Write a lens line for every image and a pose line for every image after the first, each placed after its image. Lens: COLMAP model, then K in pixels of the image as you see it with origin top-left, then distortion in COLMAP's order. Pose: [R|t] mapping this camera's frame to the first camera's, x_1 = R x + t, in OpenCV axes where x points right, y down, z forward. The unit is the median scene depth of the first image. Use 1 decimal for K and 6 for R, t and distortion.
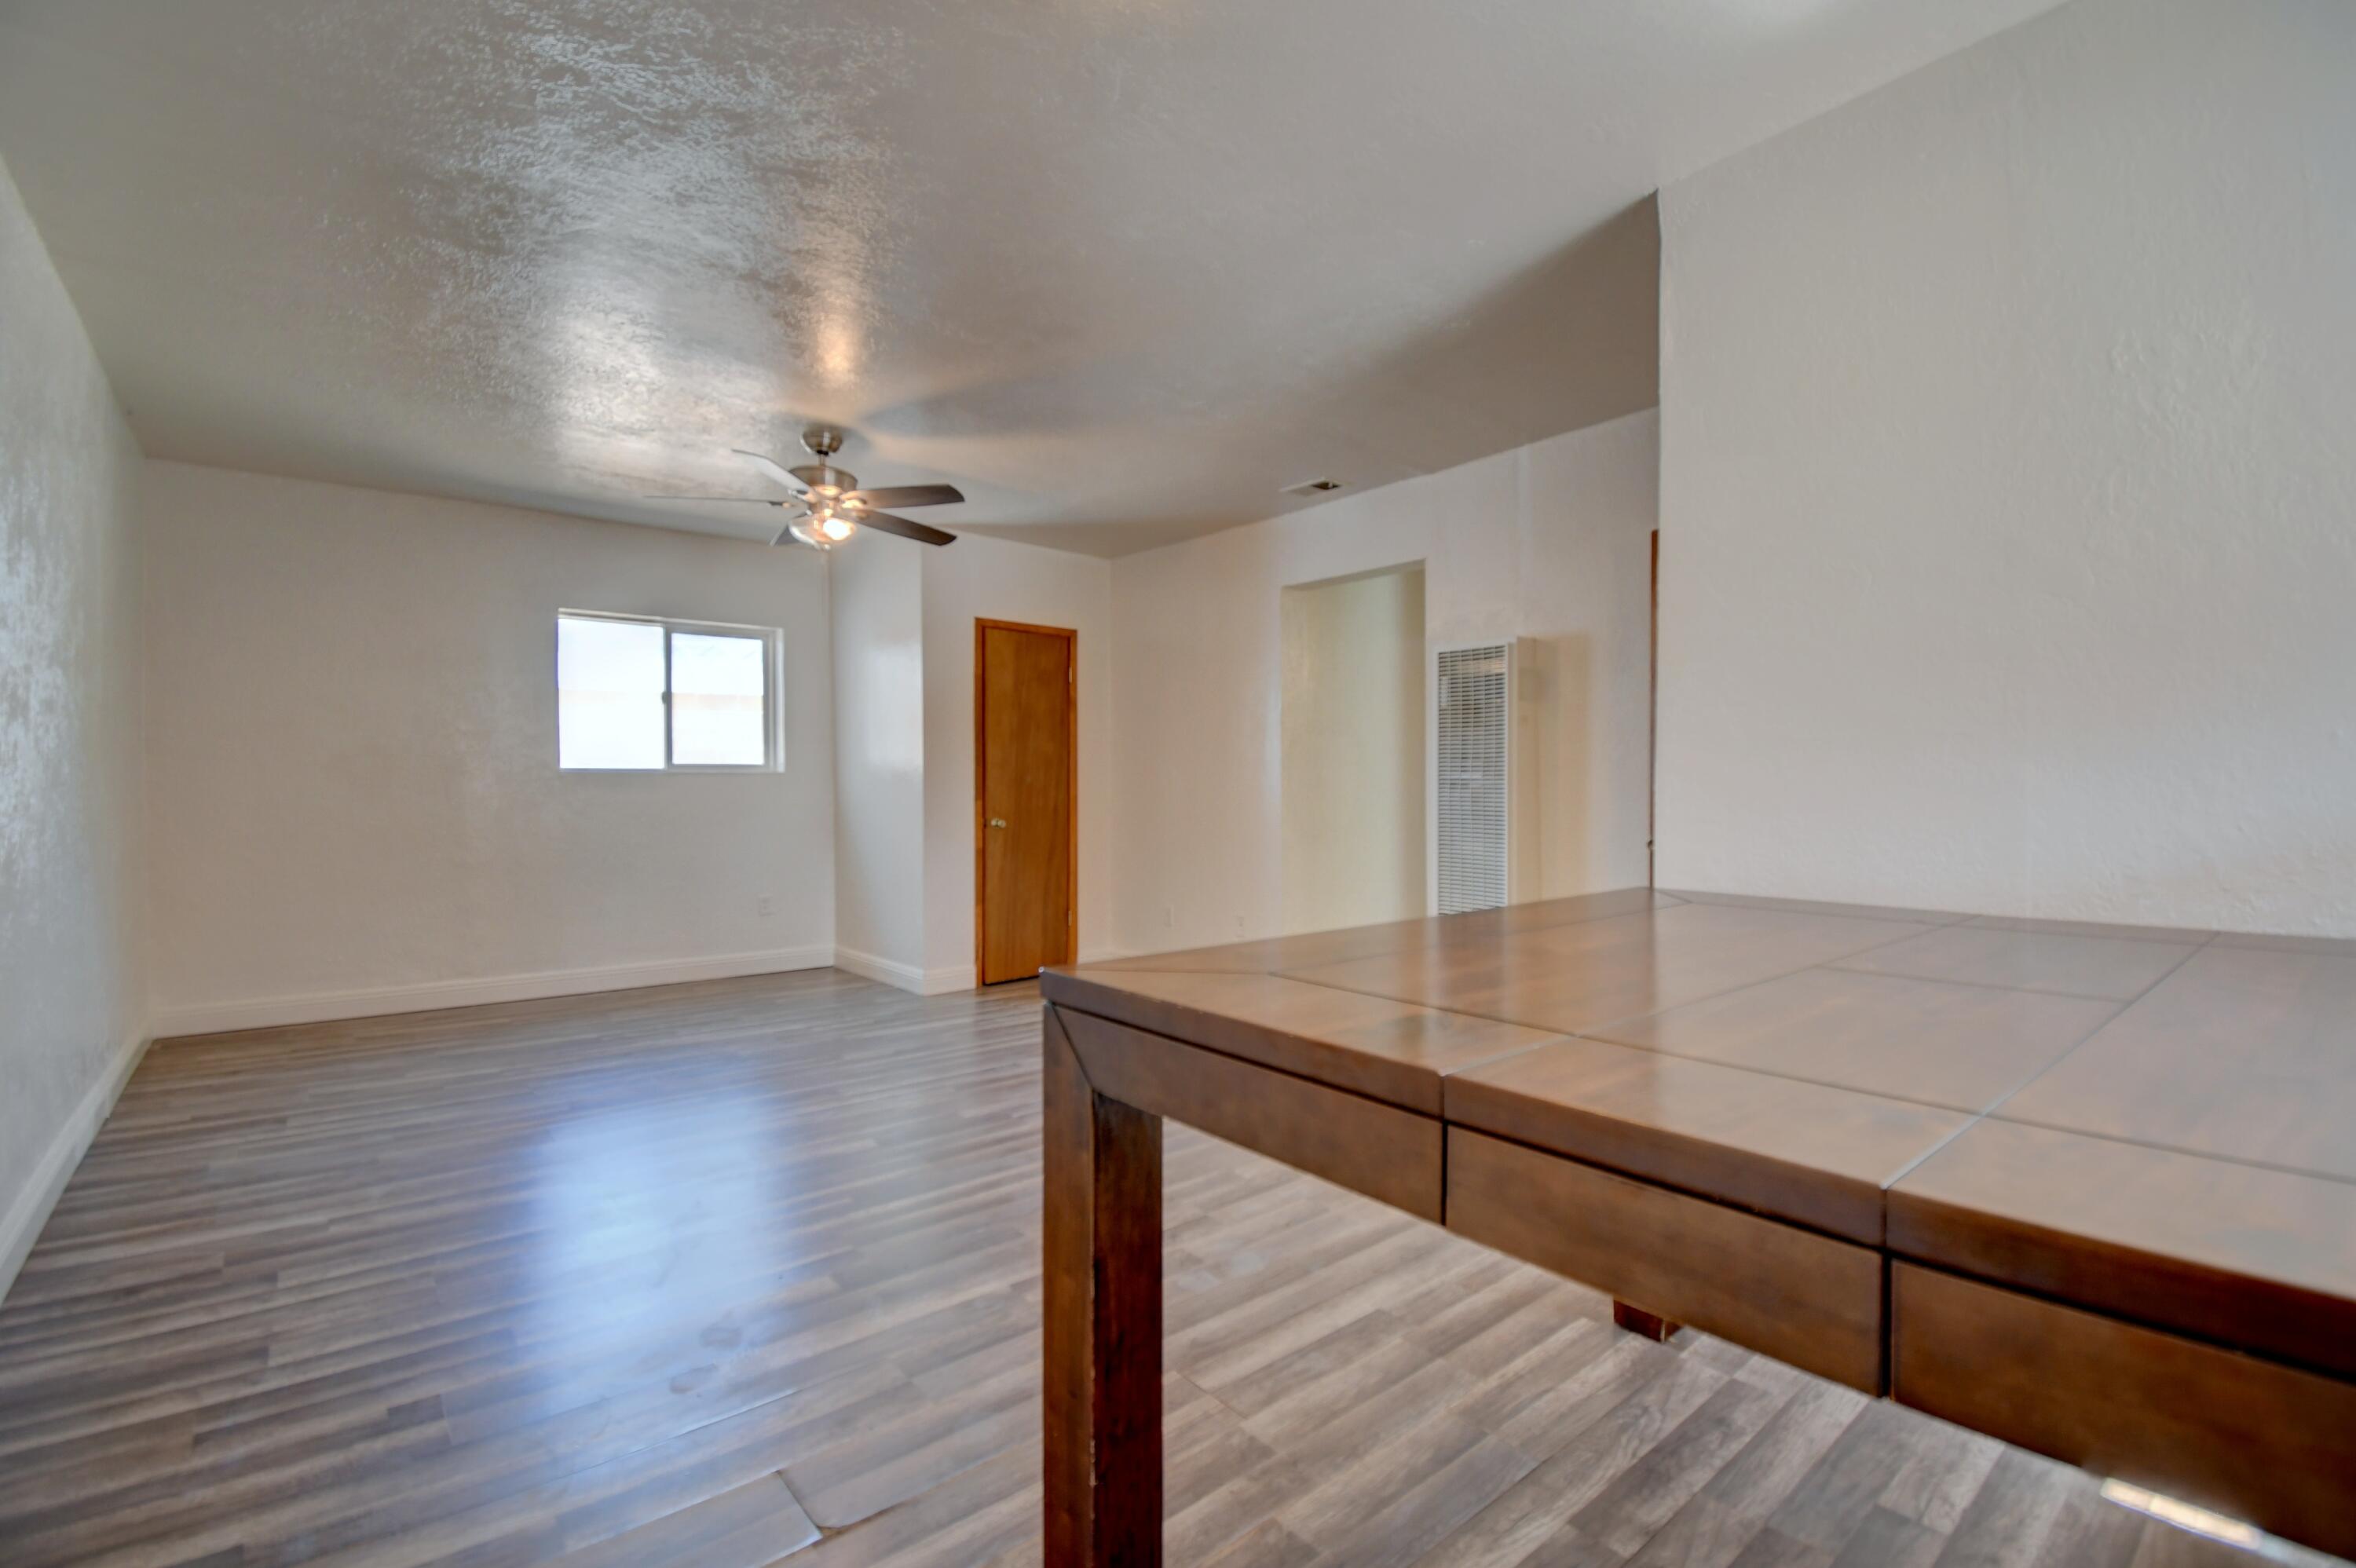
lens RADIAL K [[1050.0, 0, 1178.2], [0, 1050.0, 780.9], [0, 0, 1]] dist [-0.001227, -0.000535]
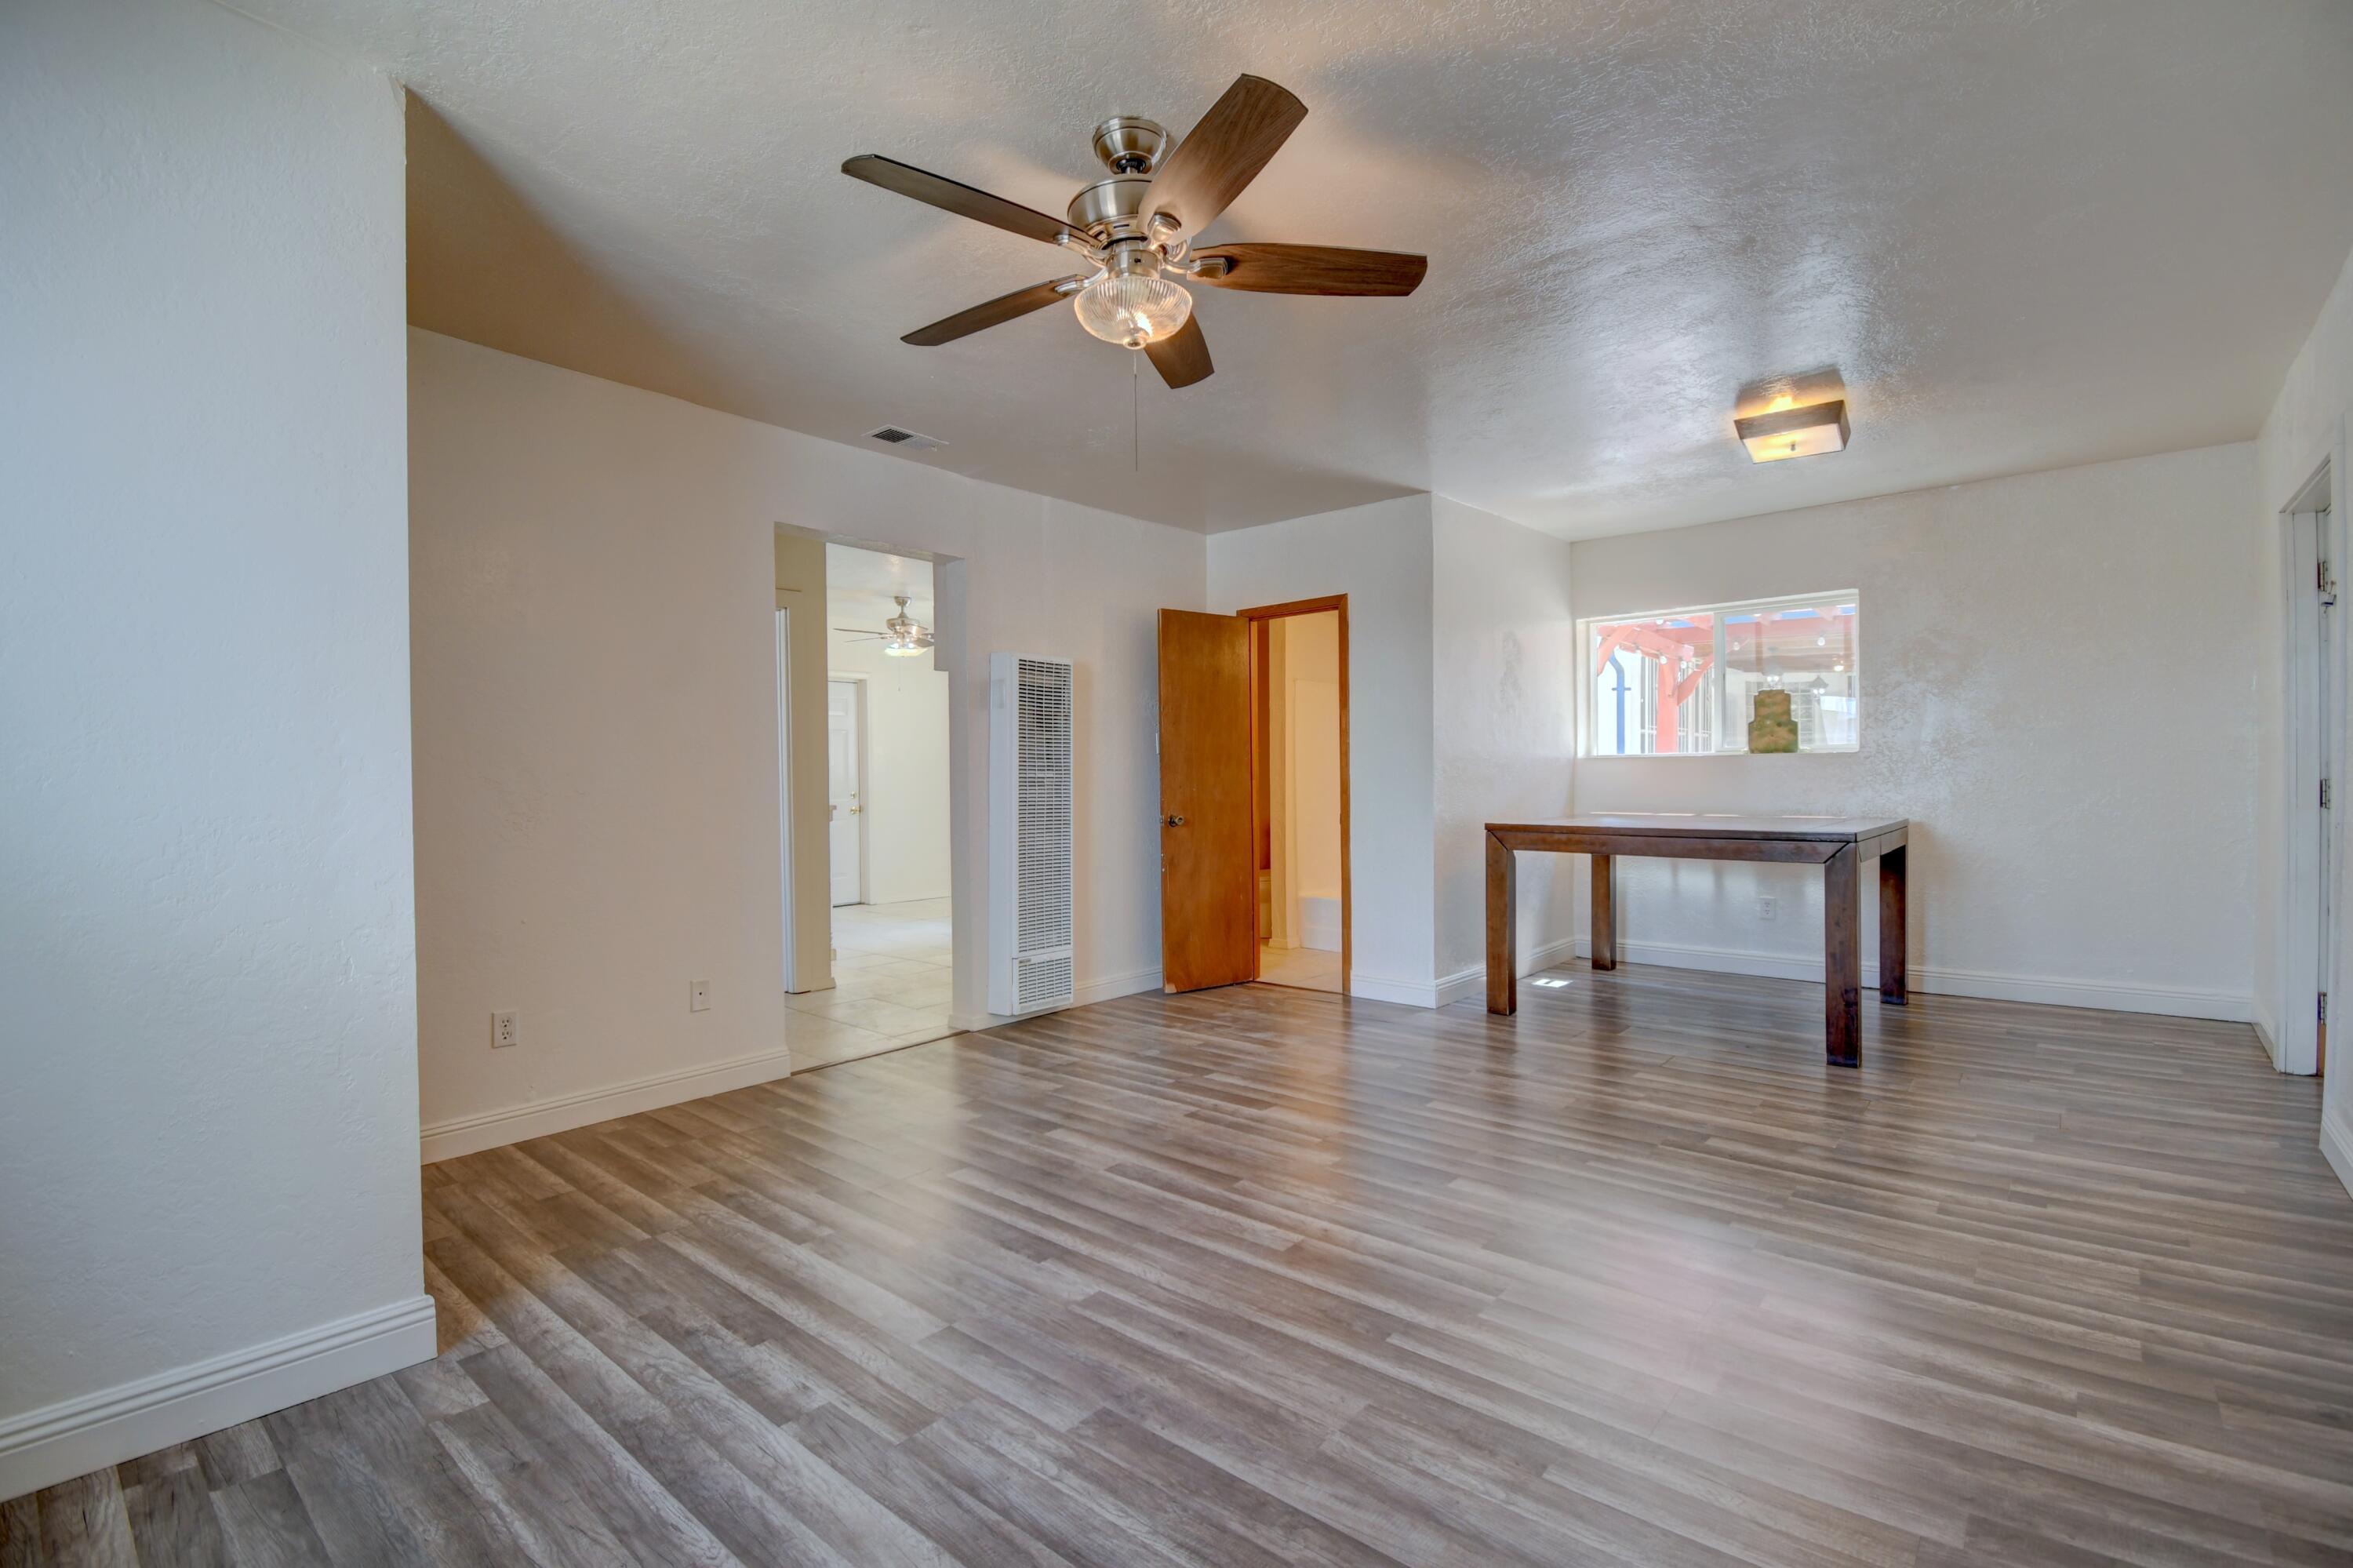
lens RADIAL K [[1048.8, 0, 1176.8], [0, 1048.8, 778.4], [0, 0, 1]] dist [-0.001227, -0.000535]
pose [[-0.157971, -0.006365, 0.987423, -1.534671], [0.016285, 0.999826, 0.009050, -0.015576], [-0.987309, 0.017509, -0.157840, 1.855641]]
